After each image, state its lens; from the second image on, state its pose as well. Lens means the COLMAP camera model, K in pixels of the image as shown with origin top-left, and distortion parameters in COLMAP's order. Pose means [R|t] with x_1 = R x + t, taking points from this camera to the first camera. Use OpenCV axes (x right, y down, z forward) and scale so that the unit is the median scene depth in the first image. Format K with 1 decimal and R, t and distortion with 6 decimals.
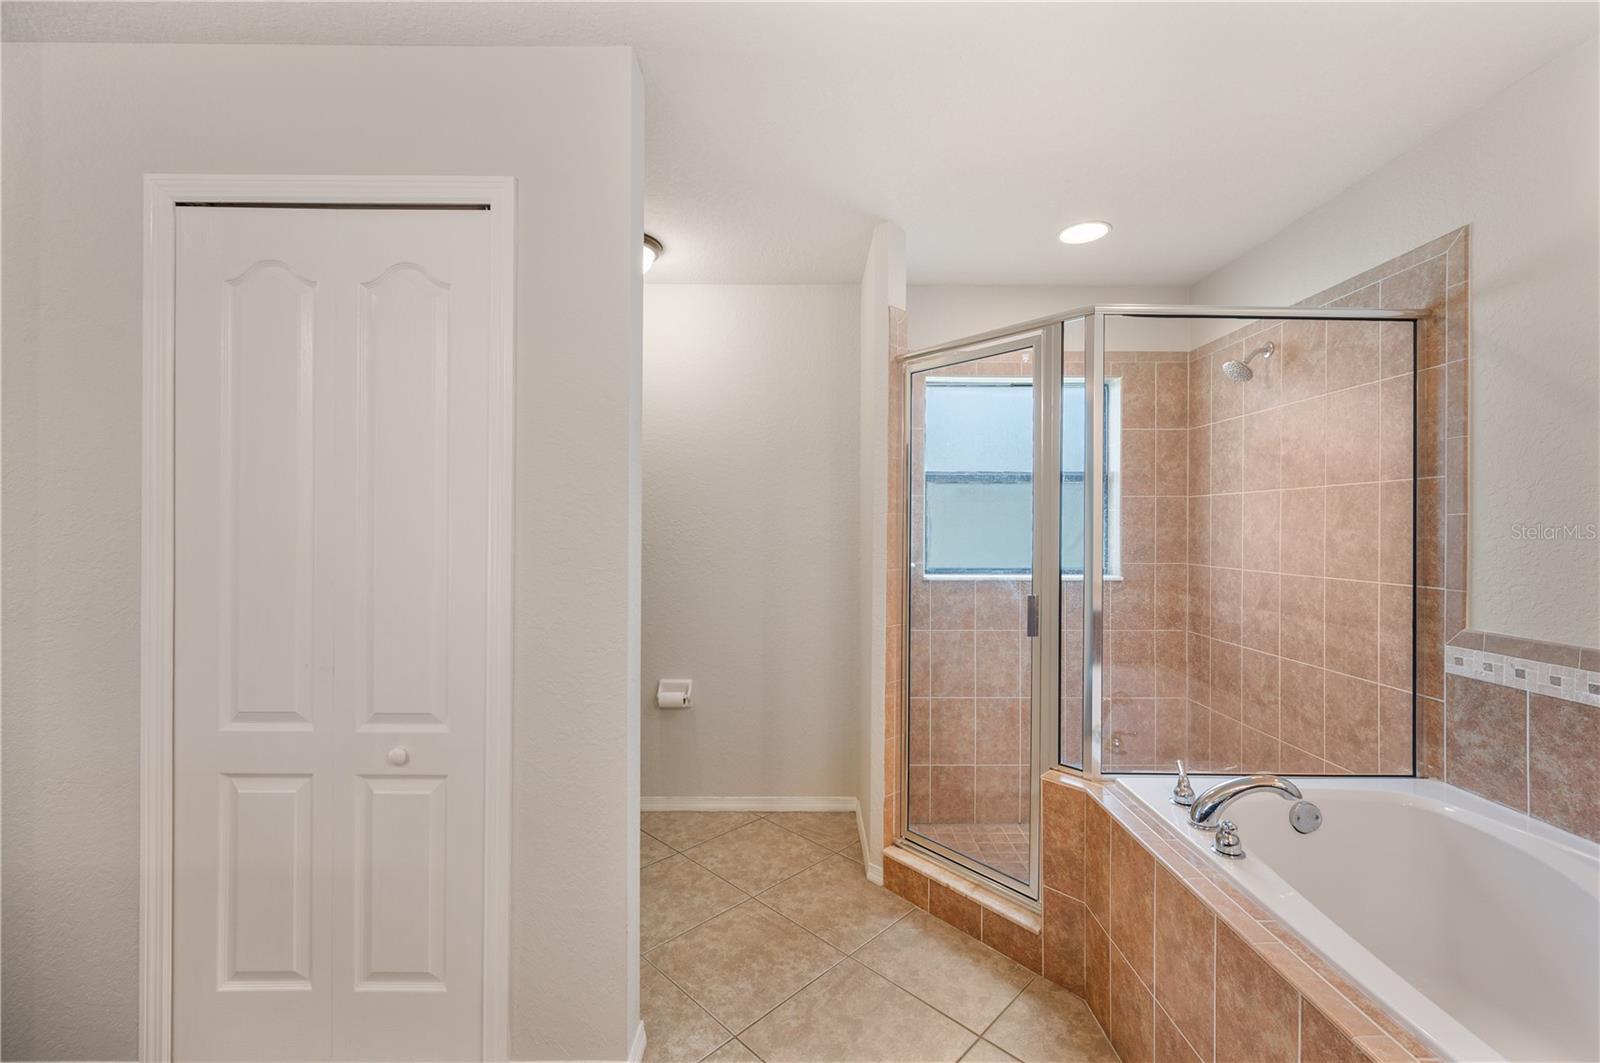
lens RADIAL K [[652.2, 0, 803.6], [0, 652.2, 540.6], [0, 0, 1]] dist [0.001769, 0.000221]
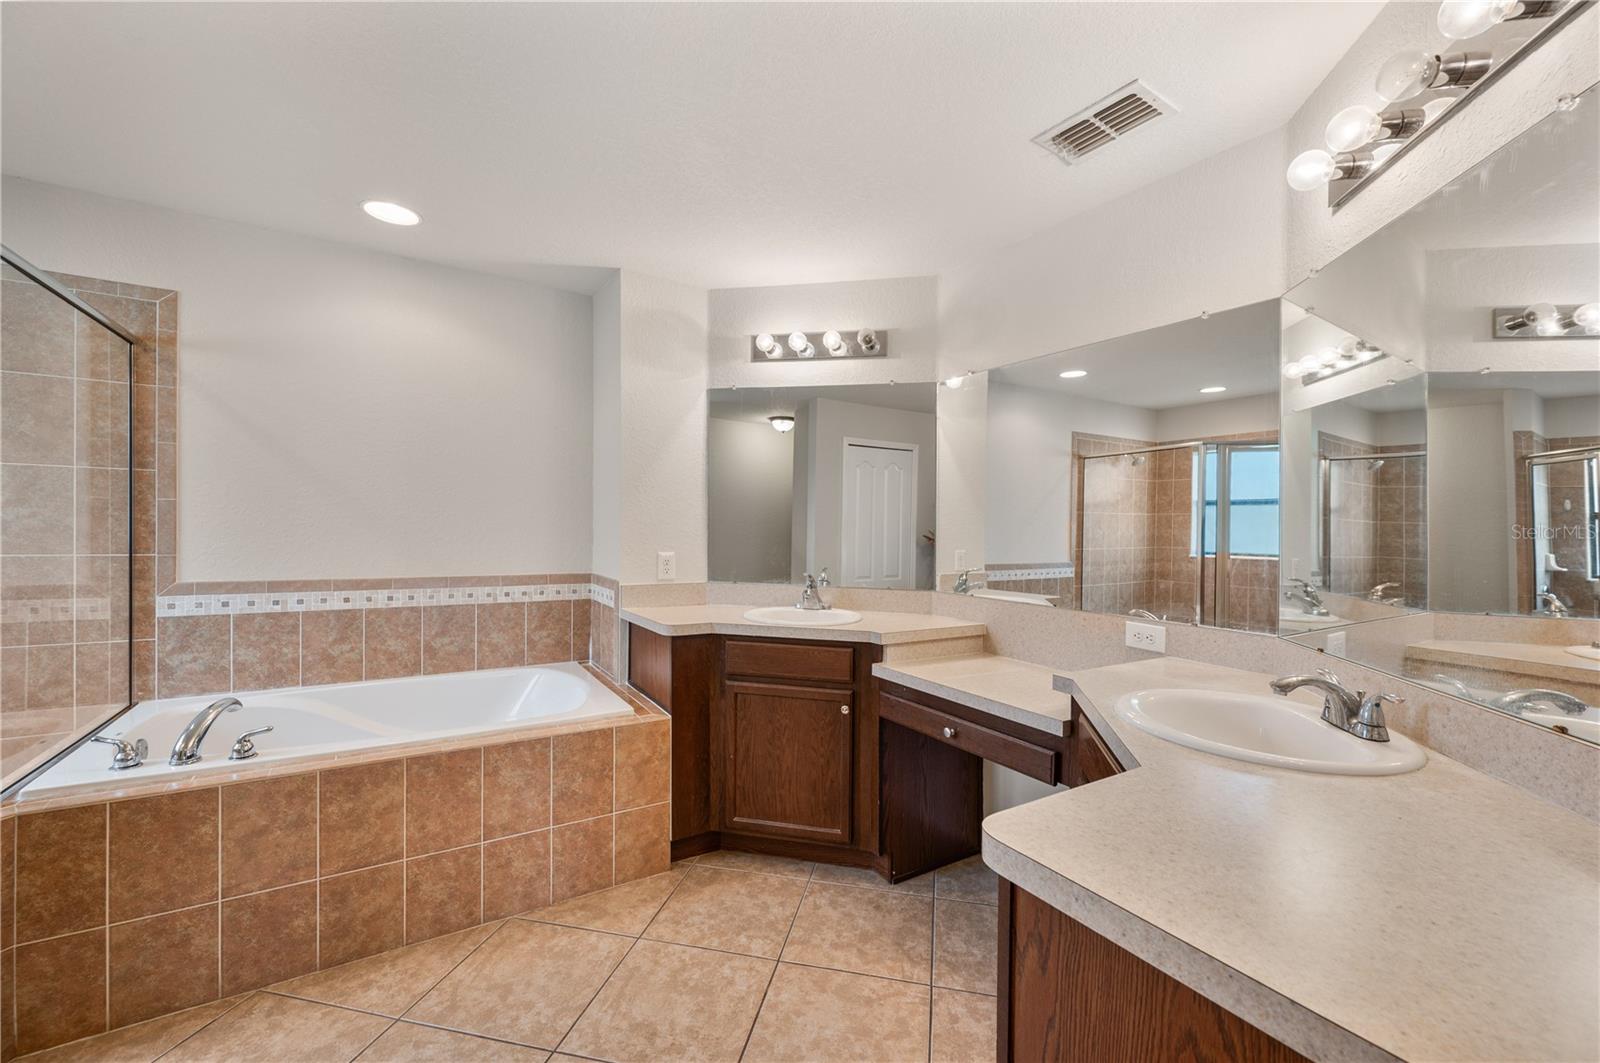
lens RADIAL K [[652.2, 0, 803.6], [0, 652.2, 540.6], [0, 0, 1]] dist [0.001769, 0.000221]
pose [[-0.538310, -0.032655, 0.842114, -0.881324], [-0.008148, 0.999404, 0.033546, -0.010654], [-0.842708, 0.011196, -0.538255, 0.626494]]
